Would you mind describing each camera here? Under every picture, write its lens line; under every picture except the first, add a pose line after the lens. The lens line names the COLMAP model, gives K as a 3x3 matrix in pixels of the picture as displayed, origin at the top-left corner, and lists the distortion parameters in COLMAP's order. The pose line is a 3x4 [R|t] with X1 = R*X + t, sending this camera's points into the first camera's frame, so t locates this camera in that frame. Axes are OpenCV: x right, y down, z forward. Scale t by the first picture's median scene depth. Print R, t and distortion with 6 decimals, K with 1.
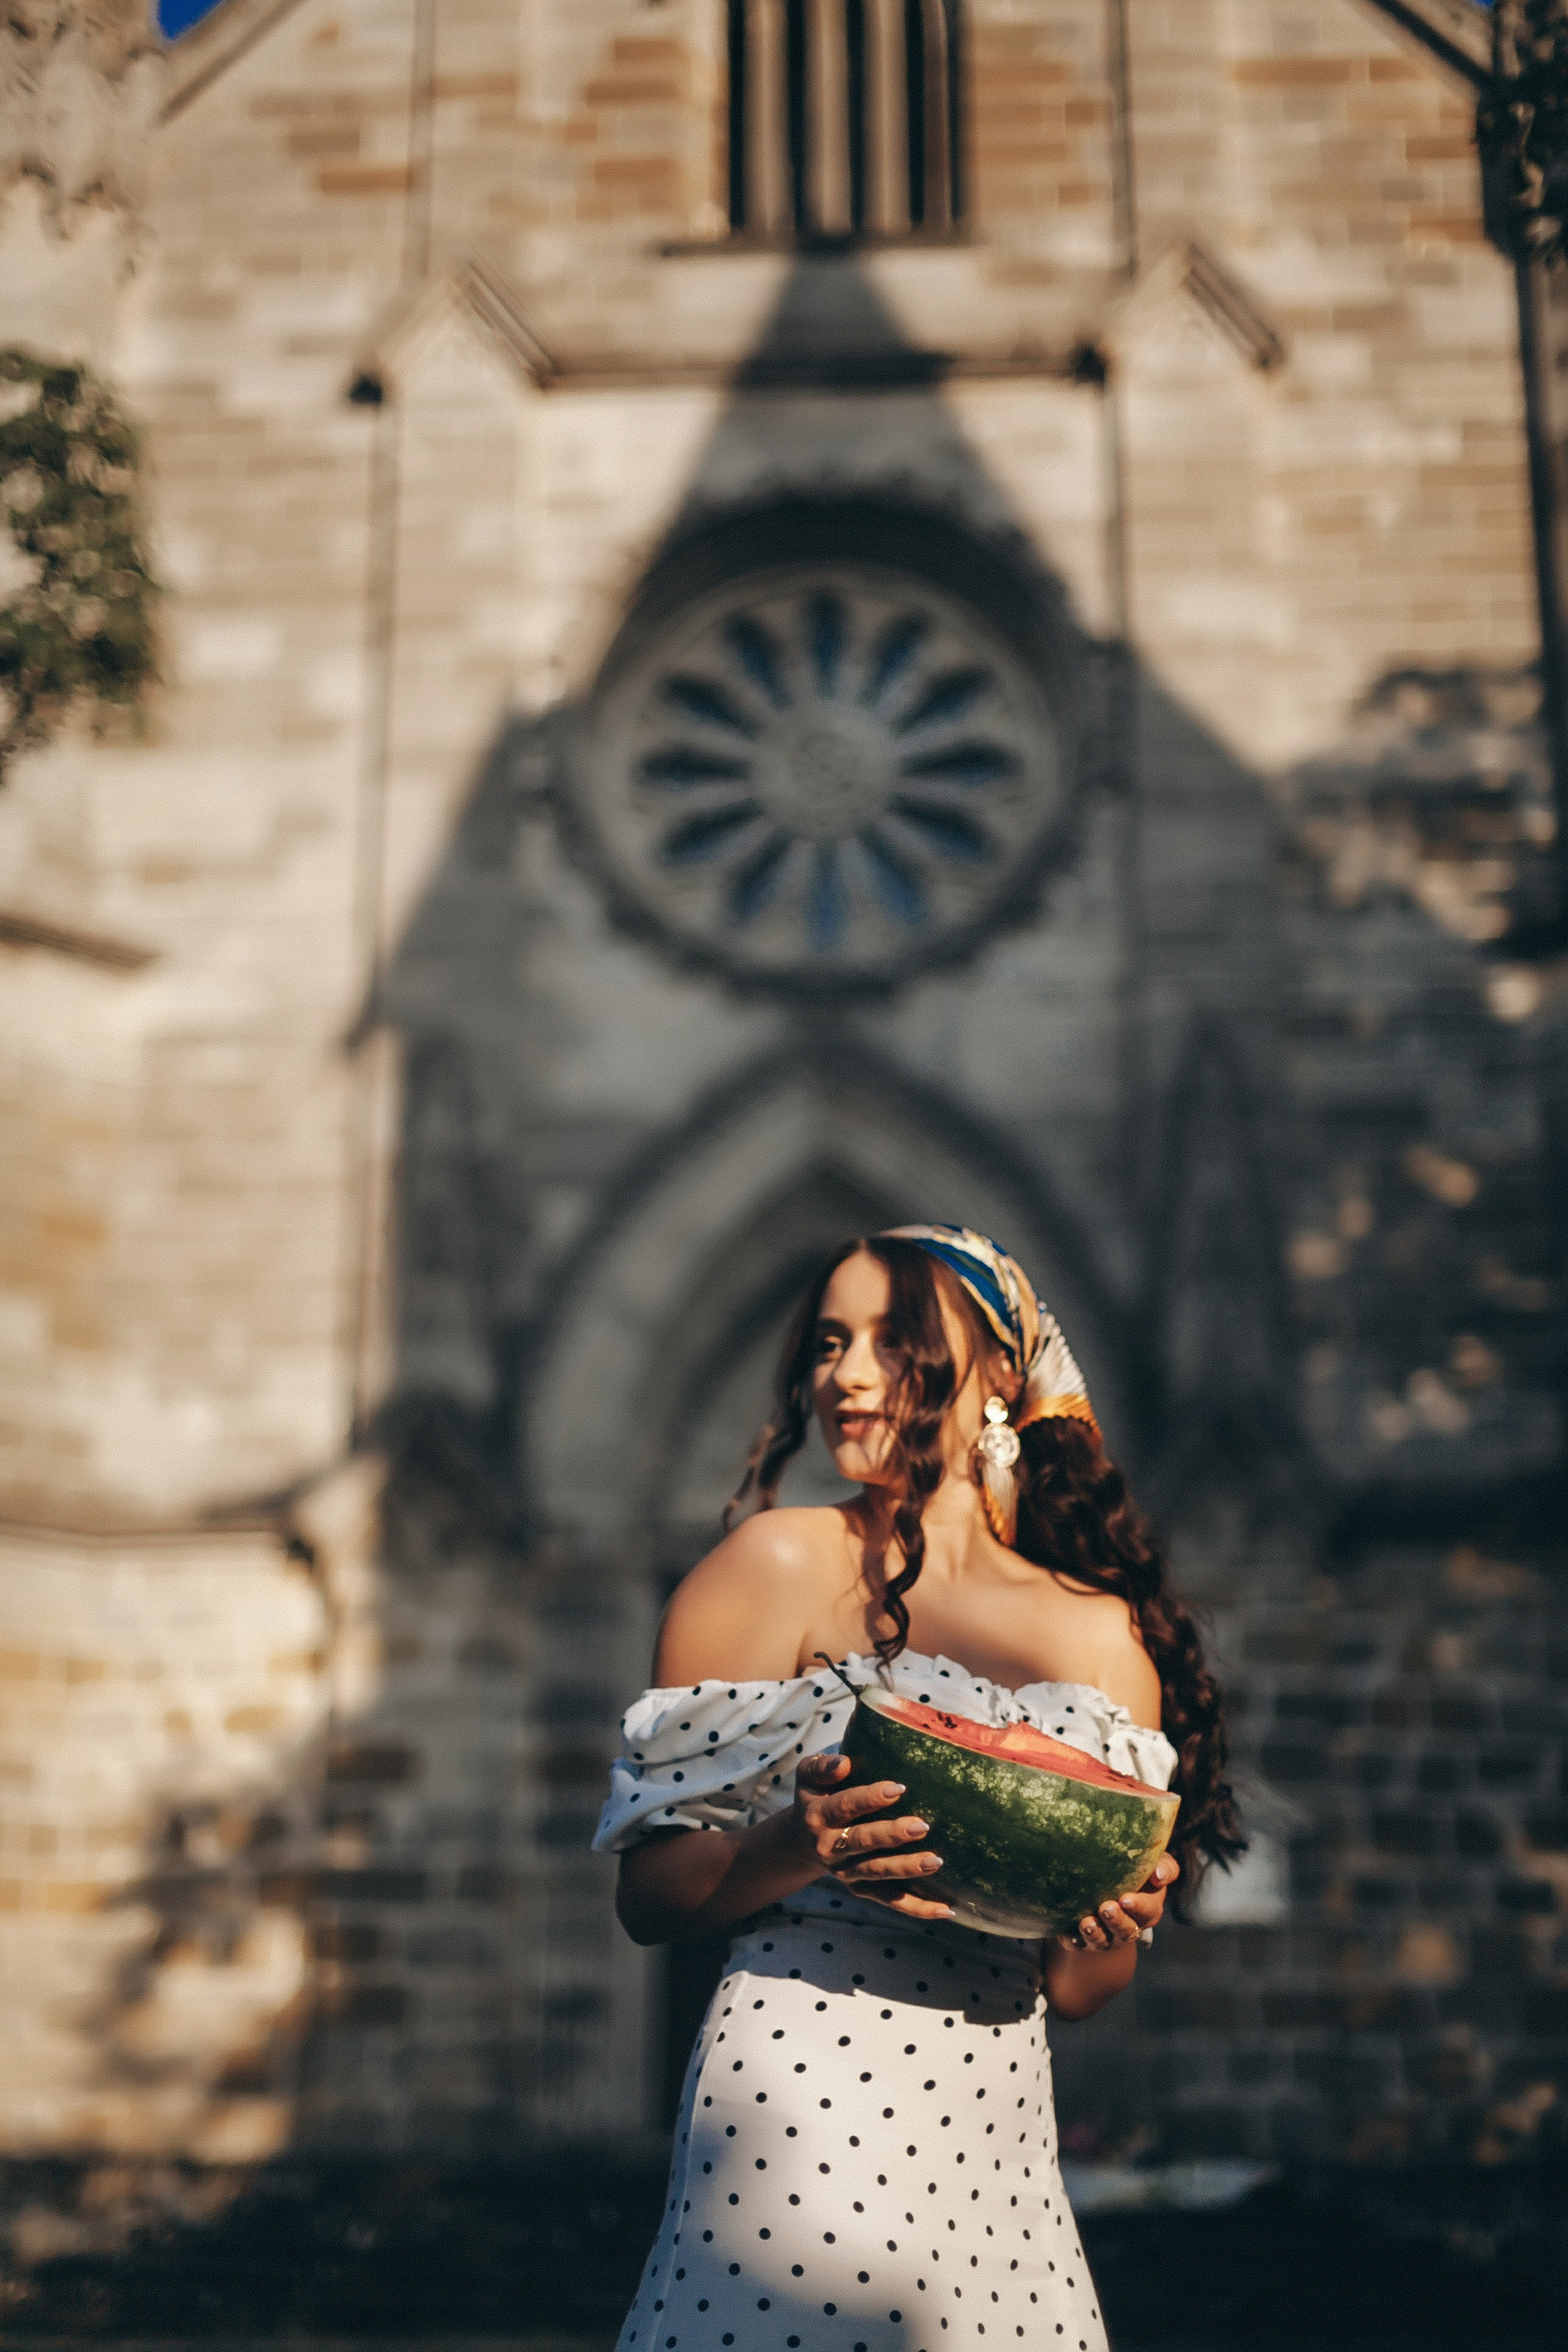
lens RADIAL K [[3360.5, 0, 784.0], [0, 3360.5, 1176.0], [0, 0, 1]] dist [0.147771, -0.798658]
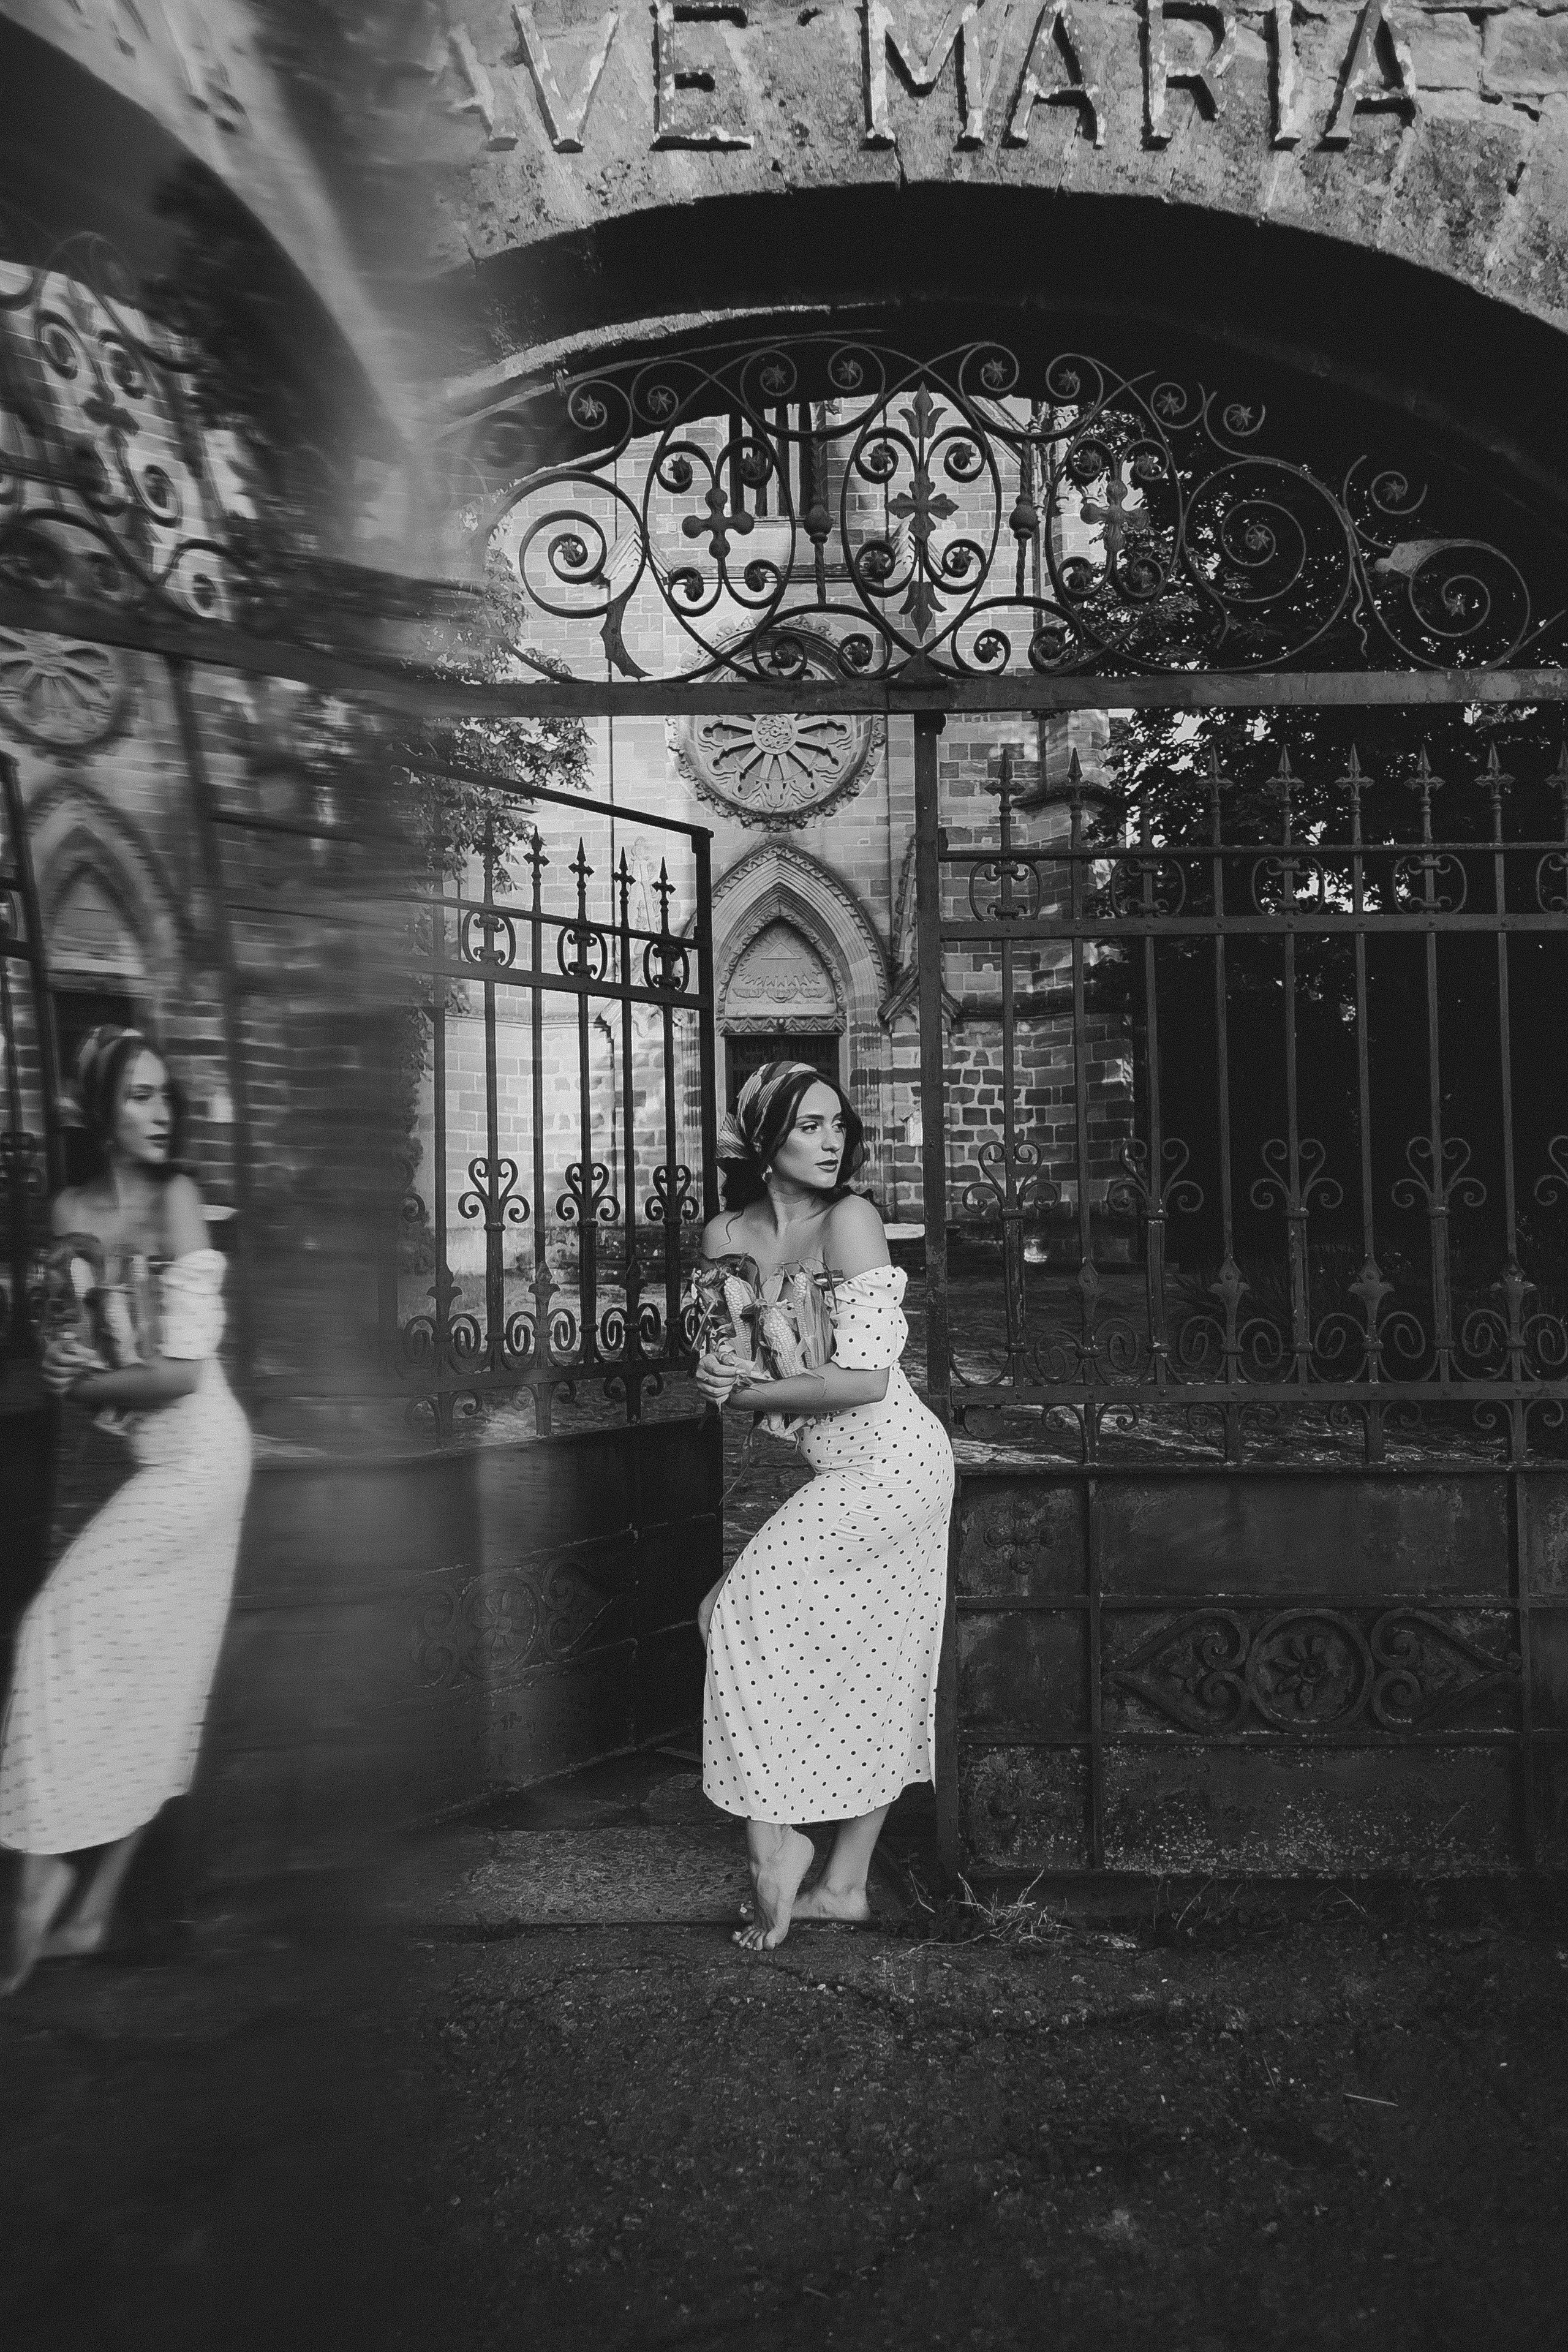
lens RADIAL K [[1566.1, 0, 784.0], [0, 1566.1, 1176.0], [0, 0, 1]] dist [-0.022150, 0.025935]
pose [[0.997061, -0.019428, 0.074113, -0.082739], [-0.001203, 0.963226, 0.268690, -0.117002], [-0.076607, -0.267989, 0.960371, -0.312349]]
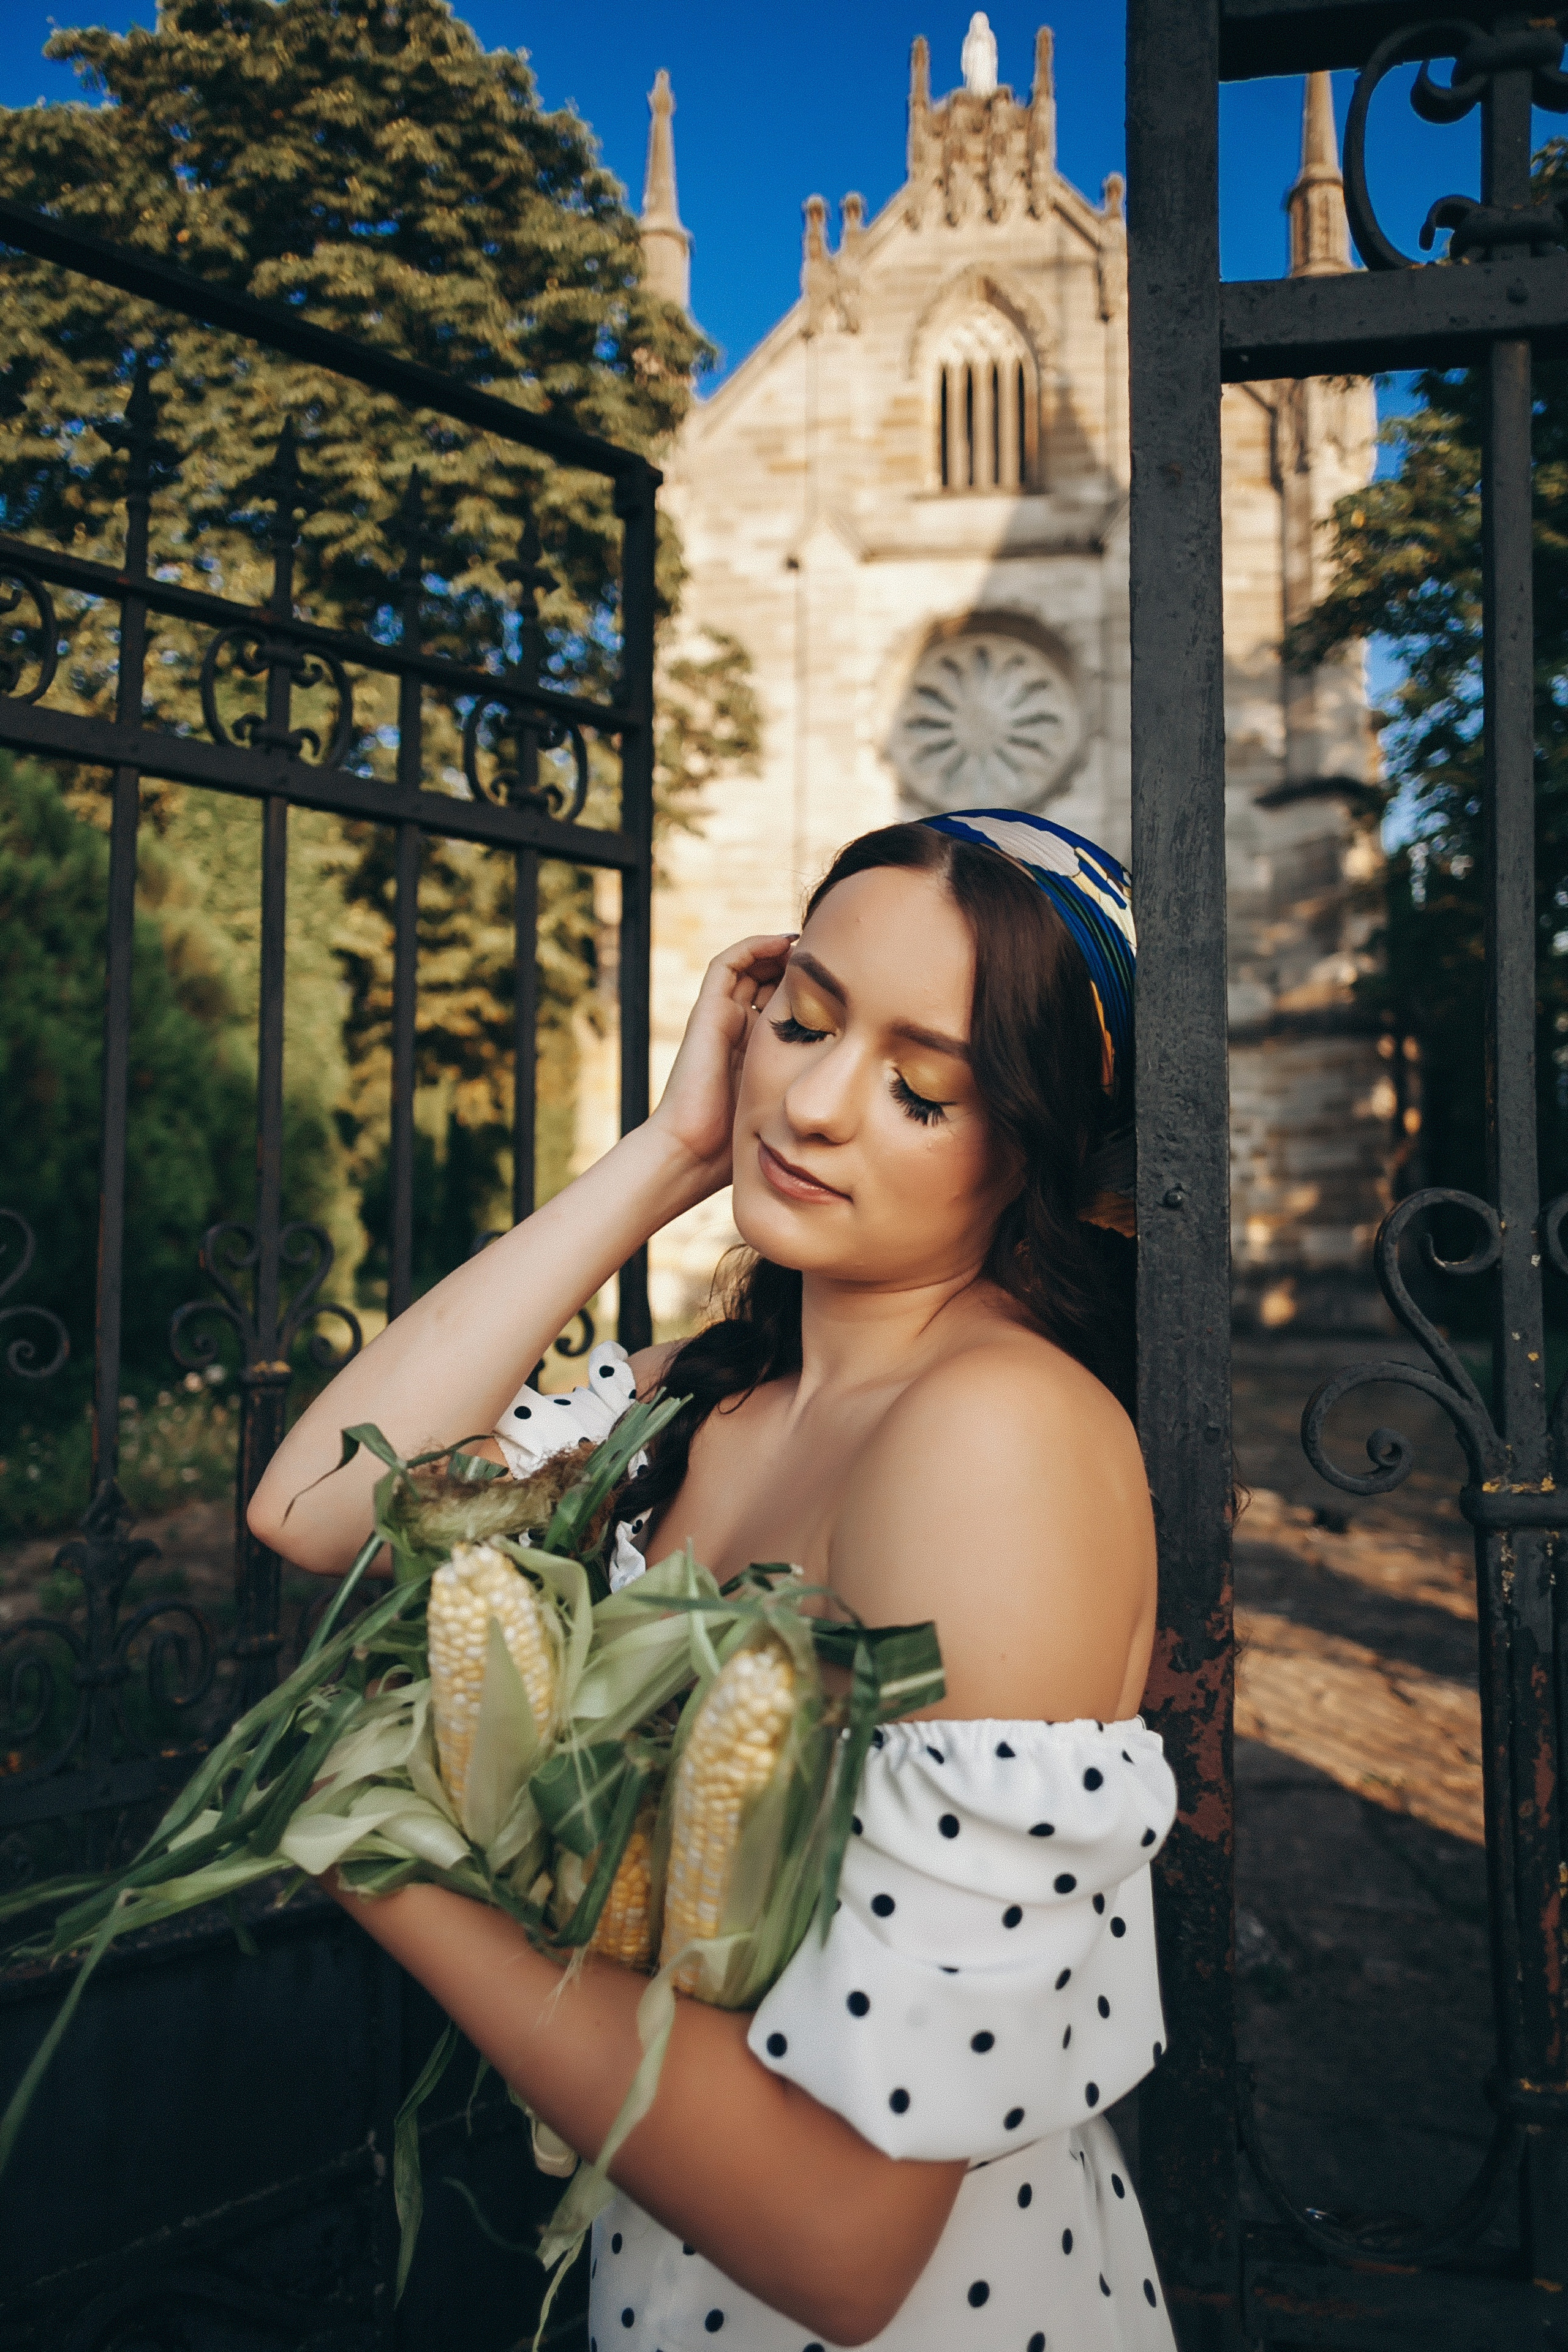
lens RADIAL K [[1585.2, 0, 784.0], [0, 1585.2, 1176.0], [0, 0, 1]] dist [-0.030863, 0.034985]
pose [[0.998217, 0.000230, -0.059684, -0.063932], [0.014417, 0.969453, 0.244852, -0.088258], [0.057917, -0.245276, 0.967722, -0.203542]]
